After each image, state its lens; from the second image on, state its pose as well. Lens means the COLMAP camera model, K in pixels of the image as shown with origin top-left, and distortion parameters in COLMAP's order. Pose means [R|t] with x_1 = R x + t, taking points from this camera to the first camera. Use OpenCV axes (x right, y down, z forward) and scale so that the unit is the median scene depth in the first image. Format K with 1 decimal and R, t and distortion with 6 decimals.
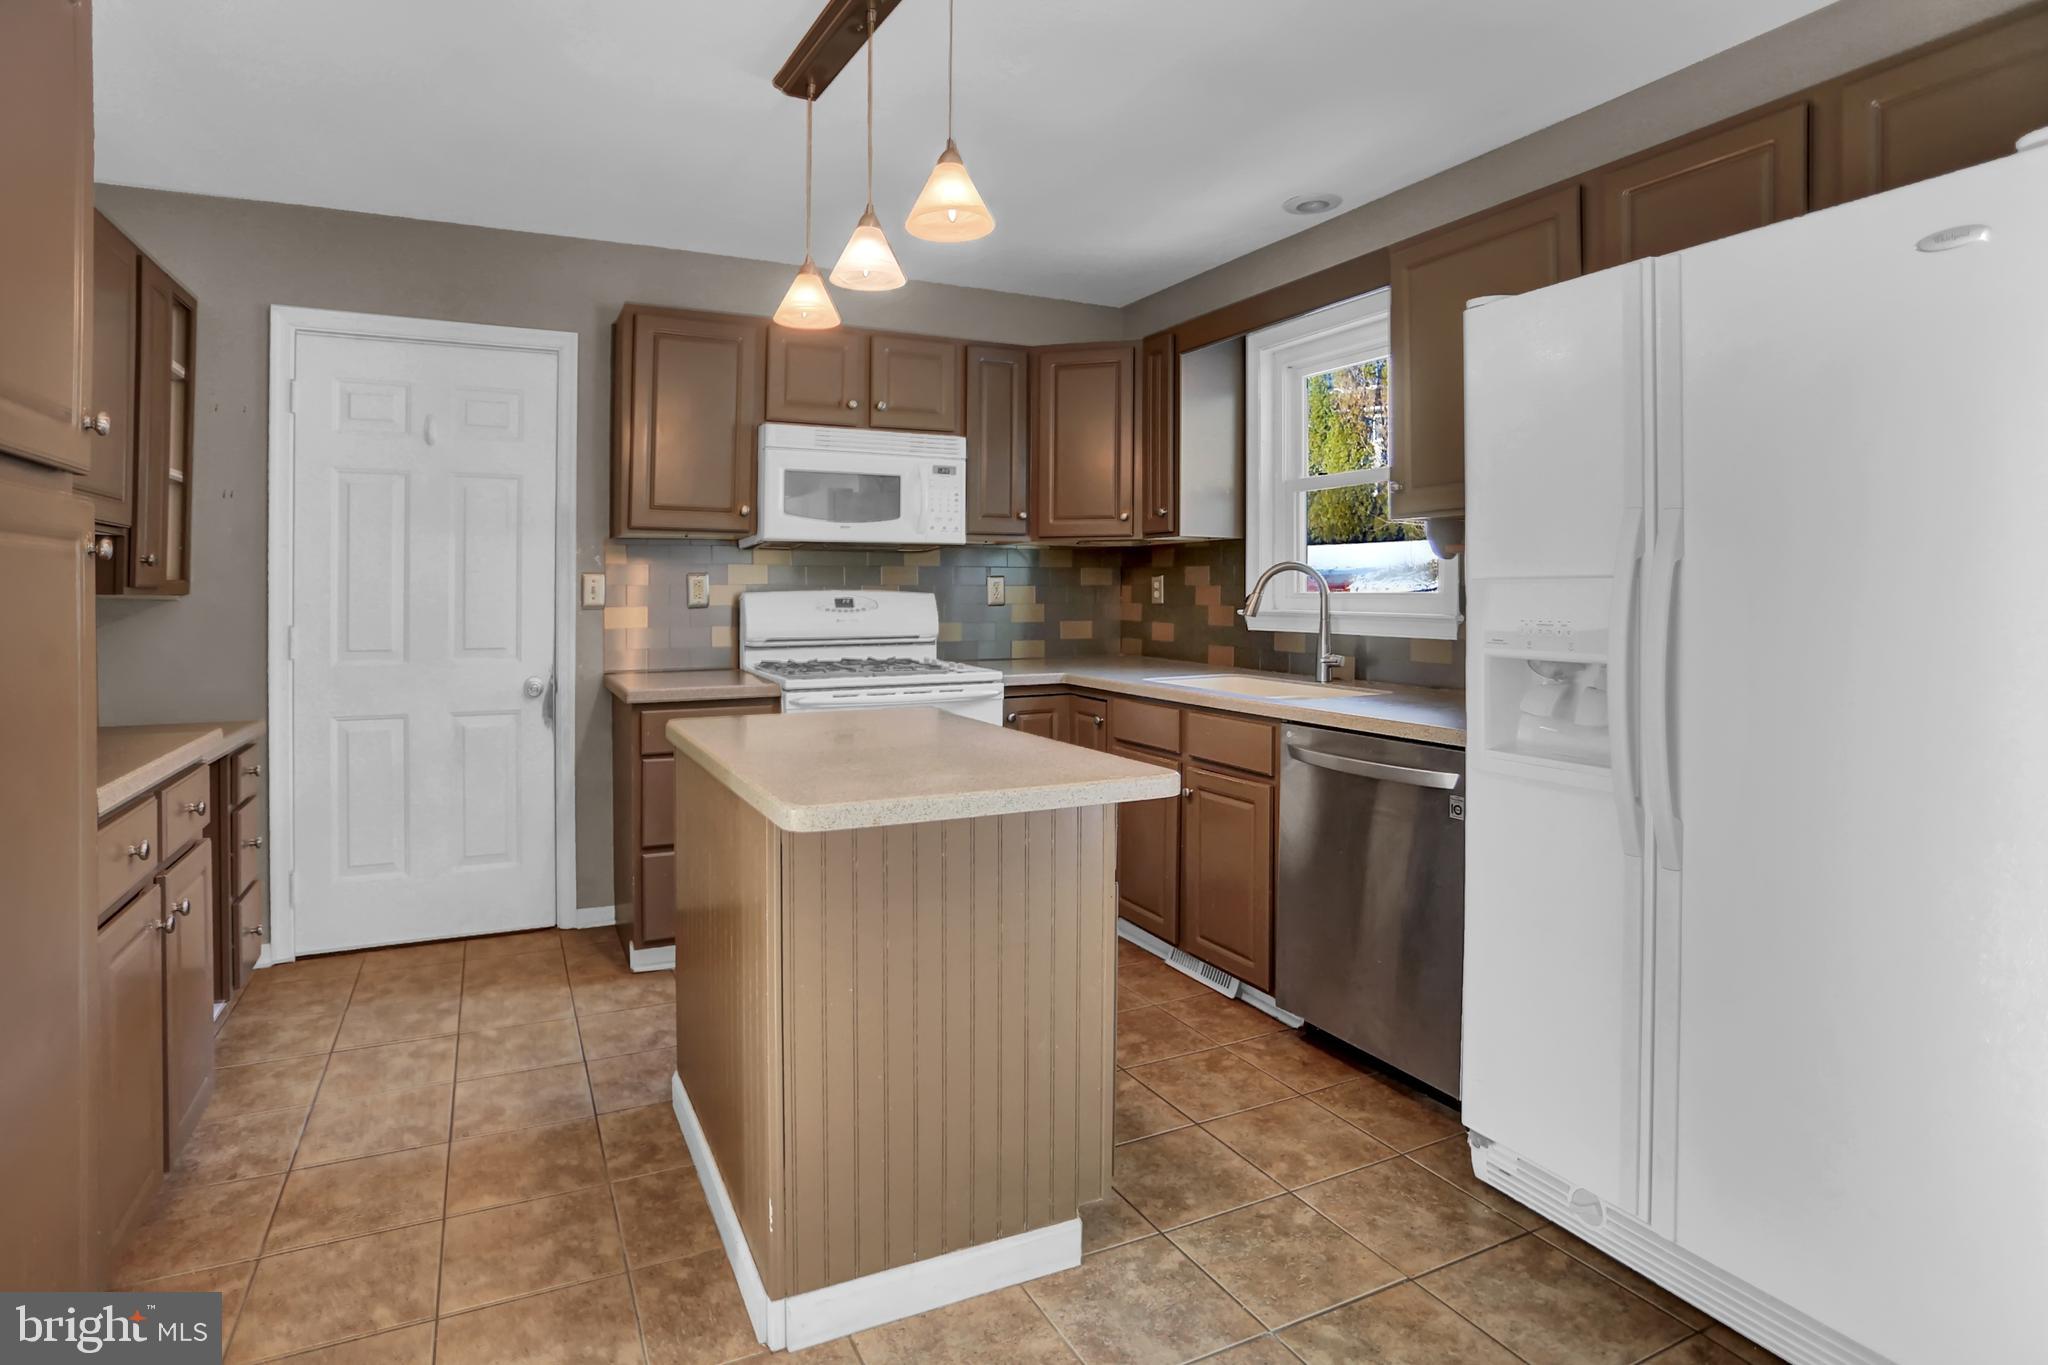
lens RADIAL K [[1062.5, 0, 985.6], [0, 1062.5, 622.6], [0, 0, 1]] dist [-0.046064, 0.000612]
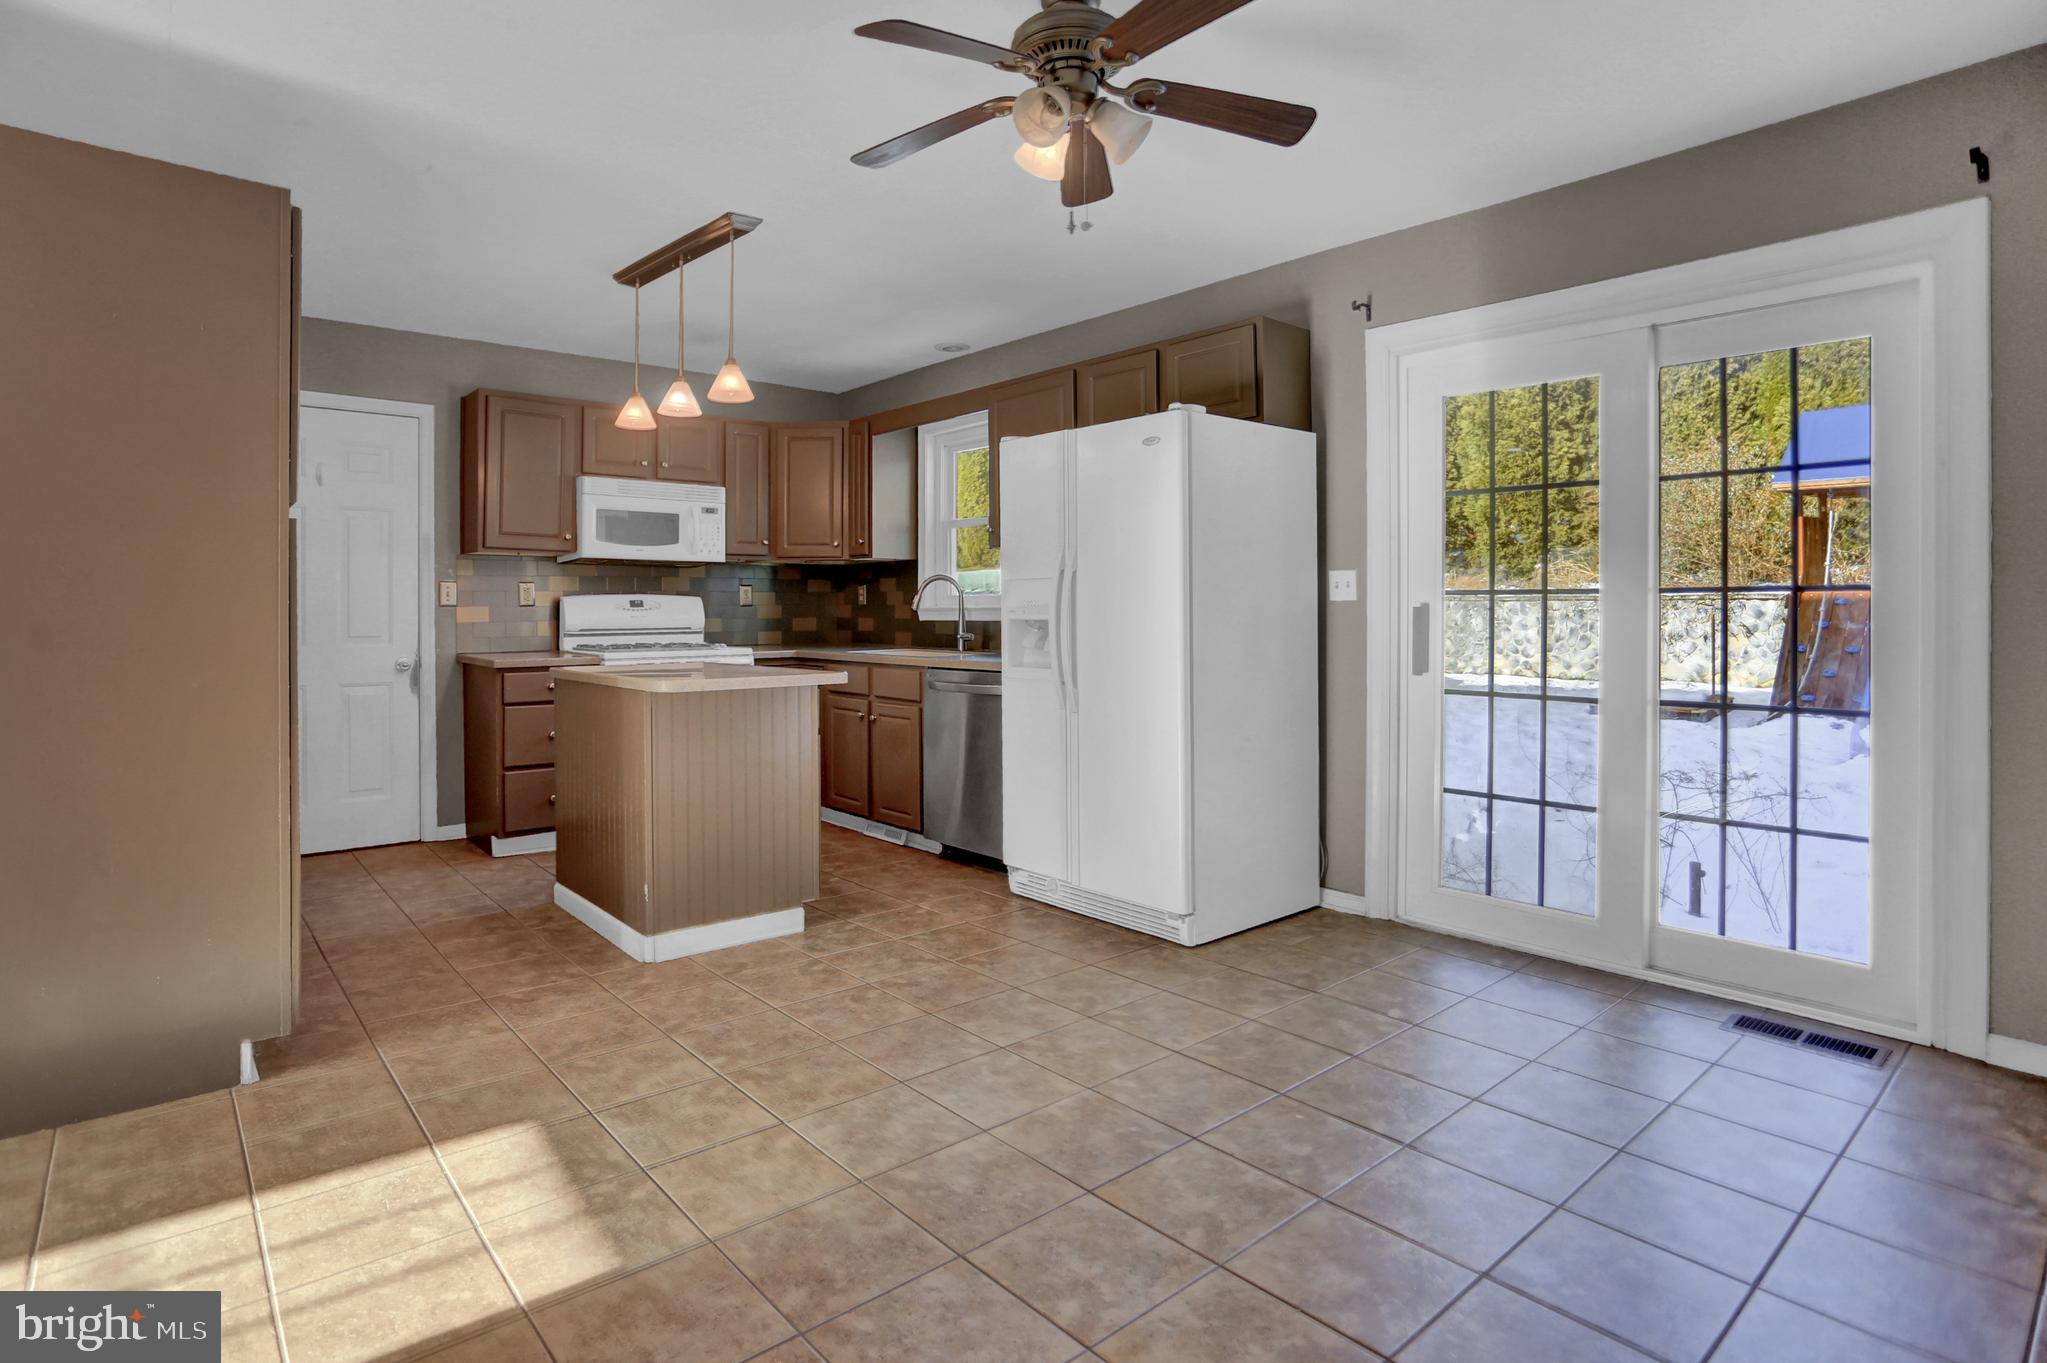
lens RADIAL K [[1062.0, 0, 985.1], [0, 1062.0, 621.7], [0, 0, 1]] dist [-0.046064, 0.000612]
pose [[0.970157, -0.005873, 0.242405, -0.026674], [0.010313, 0.999801, -0.017054, 0.036159], [-0.242256, 0.019045, 0.970025, -0.491400]]
